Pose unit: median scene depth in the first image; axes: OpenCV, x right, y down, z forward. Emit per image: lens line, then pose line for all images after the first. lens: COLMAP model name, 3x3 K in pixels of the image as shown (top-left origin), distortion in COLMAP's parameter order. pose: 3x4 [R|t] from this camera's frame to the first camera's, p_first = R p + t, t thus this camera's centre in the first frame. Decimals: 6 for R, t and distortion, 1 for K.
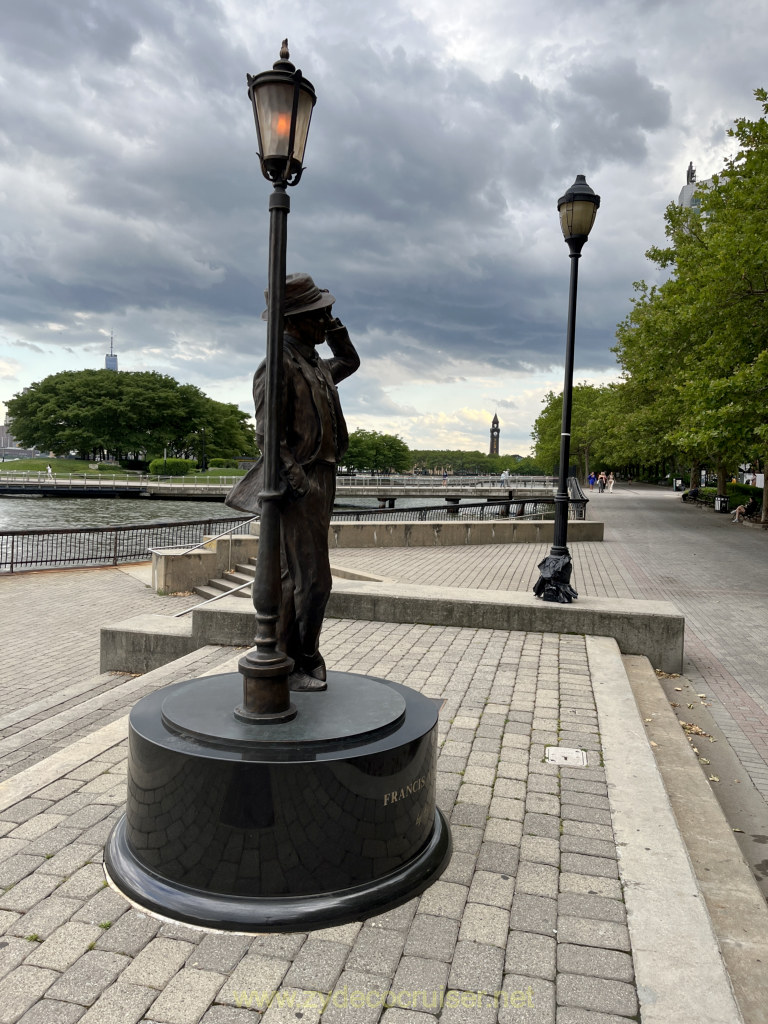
lens RADIAL K [[773.7, 0, 388.8], [0, 773.7, 508.8], [0, 0, 1]] dist [0.057267, -0.081471]
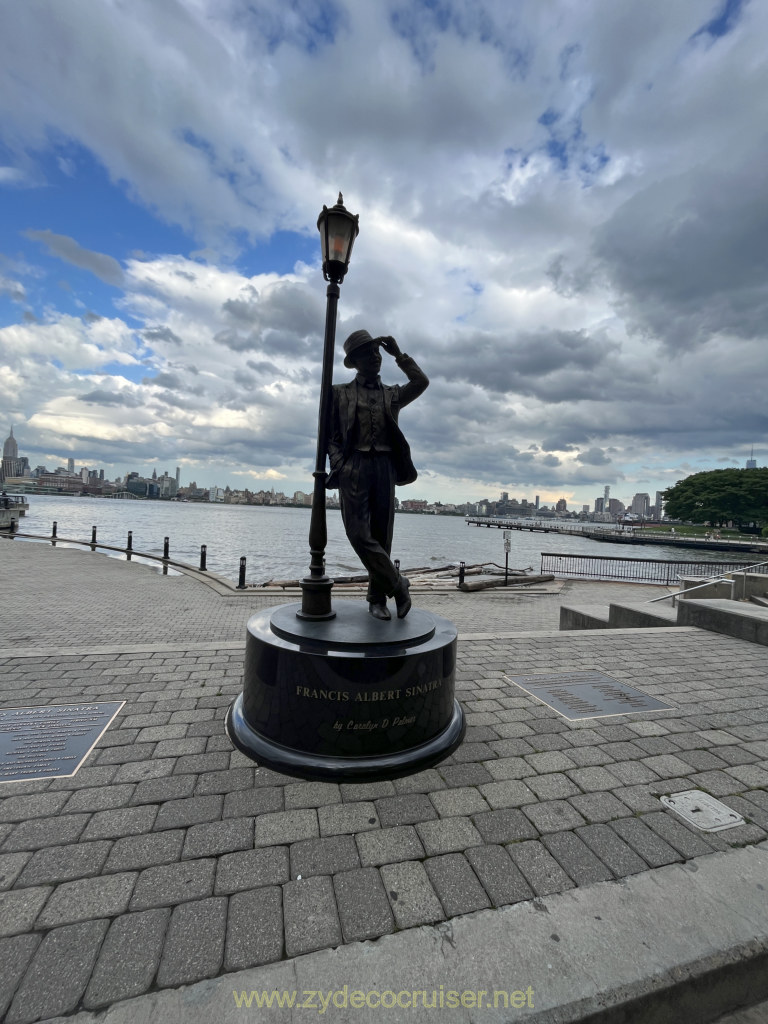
lens RADIAL K [[413.3, 0, 386.4], [0, 413.3, 514.1], [0, 0, 1]] dist [-0.003466, -0.000536]
pose [[0.486009, -0.006174, -0.873932, 0.452186], [-0.075313, 0.995959, -0.048919, 0.065590], [0.870703, 0.089593, 0.483580, 0.506939]]
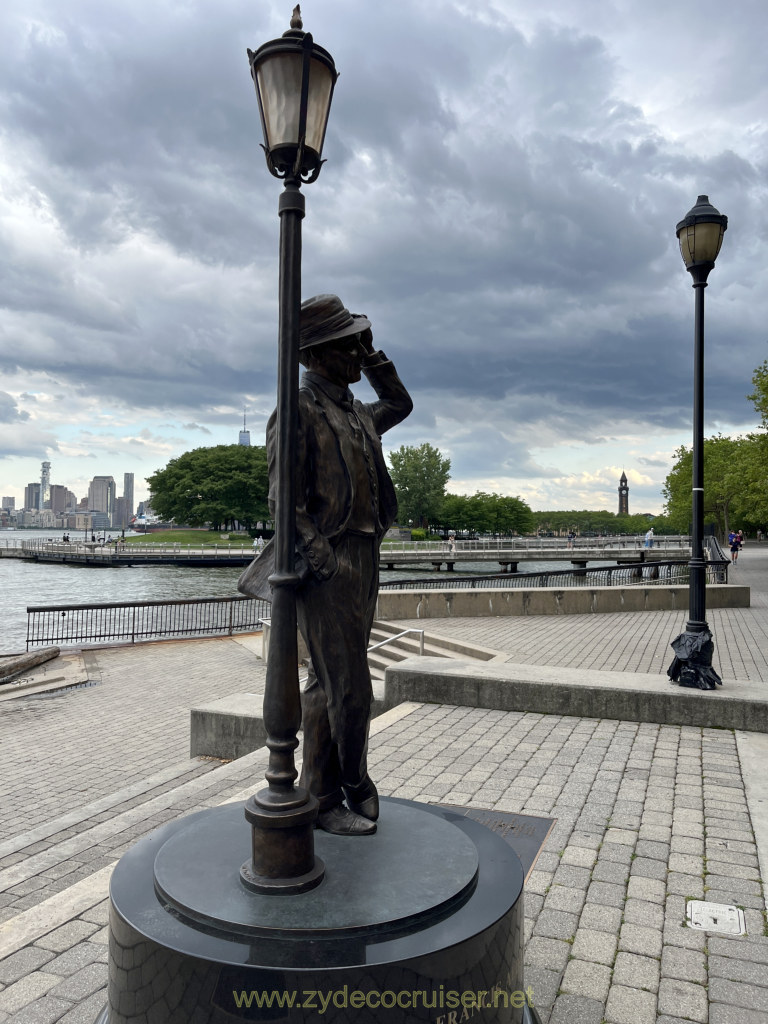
lens RADIAL K [[773.7, 0, 378.1], [0, 773.7, 515.1], [0, 0, 1]] dist [0.057267, -0.081471]
pose [[0.985066, -0.028076, -0.169873, 0.048378], [0.015293, 0.996983, -0.076093, -0.014642], [0.171497, 0.072359, 0.982524, 0.187085]]
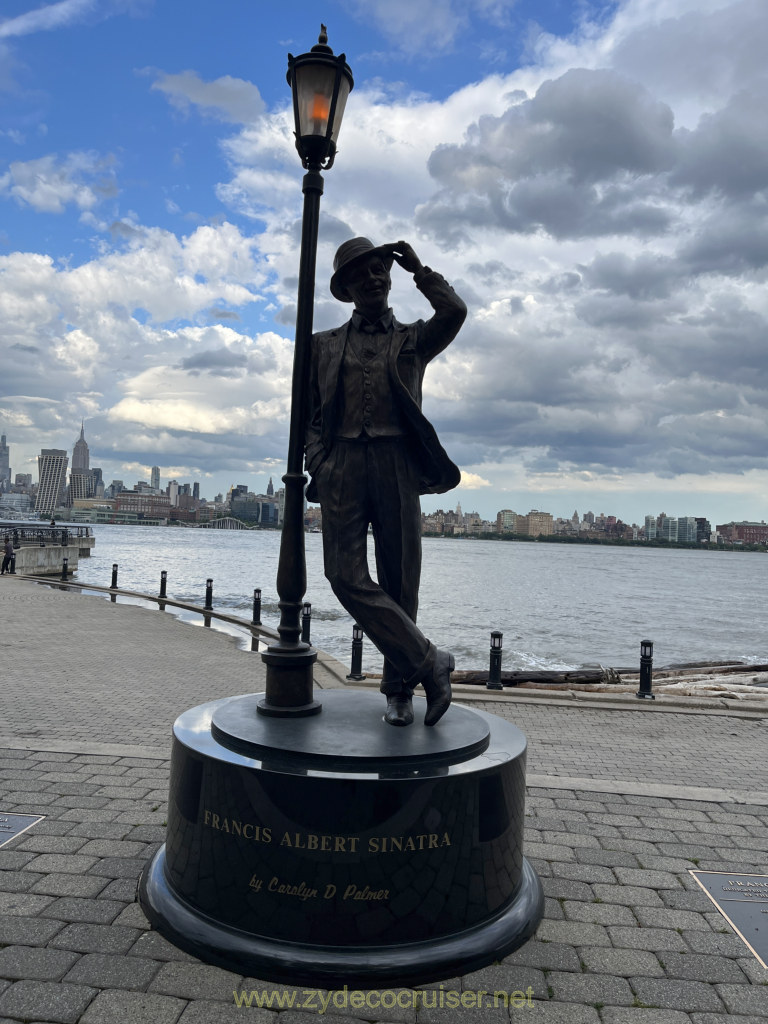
lens RADIAL K [[773.7, 0, 377.5], [0, 773.7, 516.2], [0, 0, 1]] dist [0.057267, -0.081471]
pose [[0.132616, -0.053255, -0.989736, 0.577873], [-0.085050, 0.994261, -0.064894, 0.058772], [0.987512, 0.092783, 0.127325, 0.692724]]
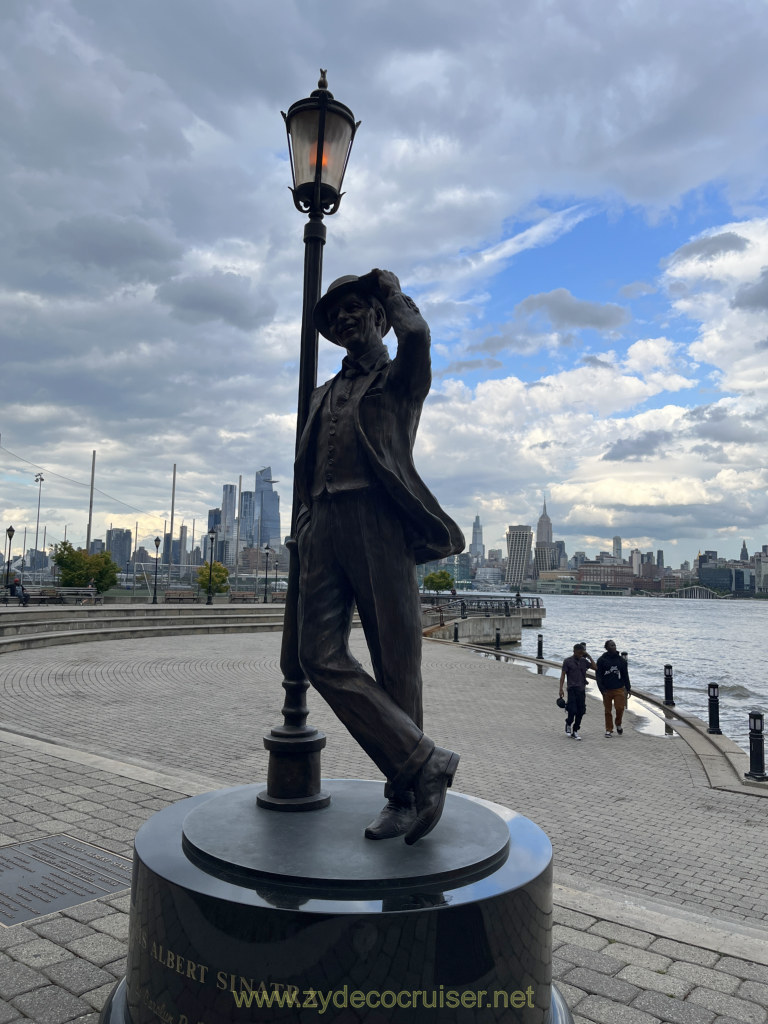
lens RADIAL K [[773.7, 0, 380.9], [0, 773.7, 521.7], [0, 0, 1]] dist [0.057267, -0.081471]
pose [[-0.428551, -0.124501, -0.894899, 0.432719], [-0.086369, 0.991570, -0.096590, 0.024437], [0.899380, 0.035898, -0.435691, 1.038945]]
